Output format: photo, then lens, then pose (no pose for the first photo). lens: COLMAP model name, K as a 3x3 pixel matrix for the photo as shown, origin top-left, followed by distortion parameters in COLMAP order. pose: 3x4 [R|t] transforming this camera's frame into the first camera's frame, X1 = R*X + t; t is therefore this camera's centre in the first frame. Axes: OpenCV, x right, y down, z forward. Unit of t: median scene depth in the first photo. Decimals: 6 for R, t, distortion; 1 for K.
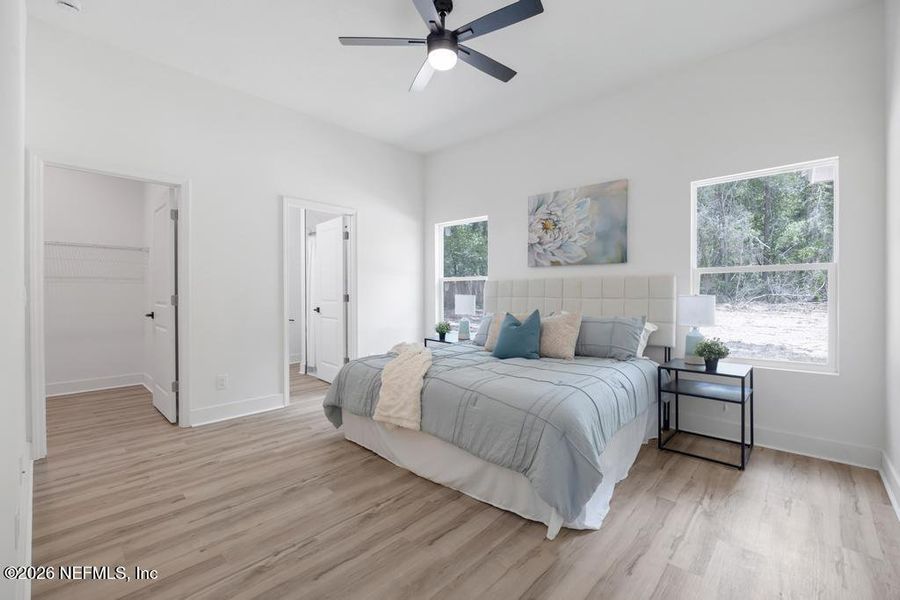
lens RADIAL K [[397.1, 0, 451.4], [0, 397.1, 296.7], [0, 0, 1]] dist [-0.018996, 0.001457]
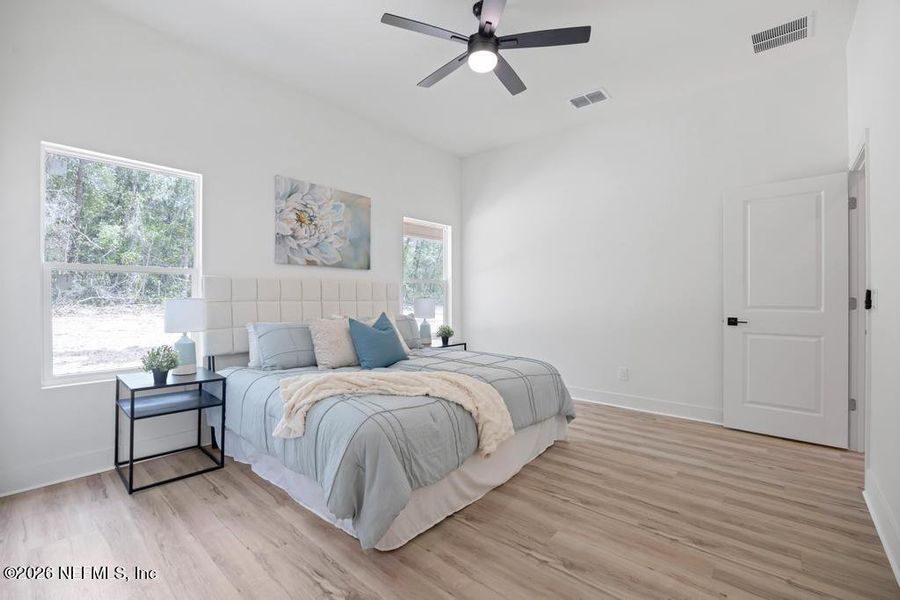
lens RADIAL K [[397.1, 0, 450.7], [0, 397.1, 294.5], [0, 0, 1]] dist [-0.018996, 0.001457]
pose [[-0.058909, 0.003921, 0.998256, -0.662085], [0.008693, 0.999956, -0.003414, -0.006405], [-0.998226, 0.008477, -0.058940, 0.747324]]
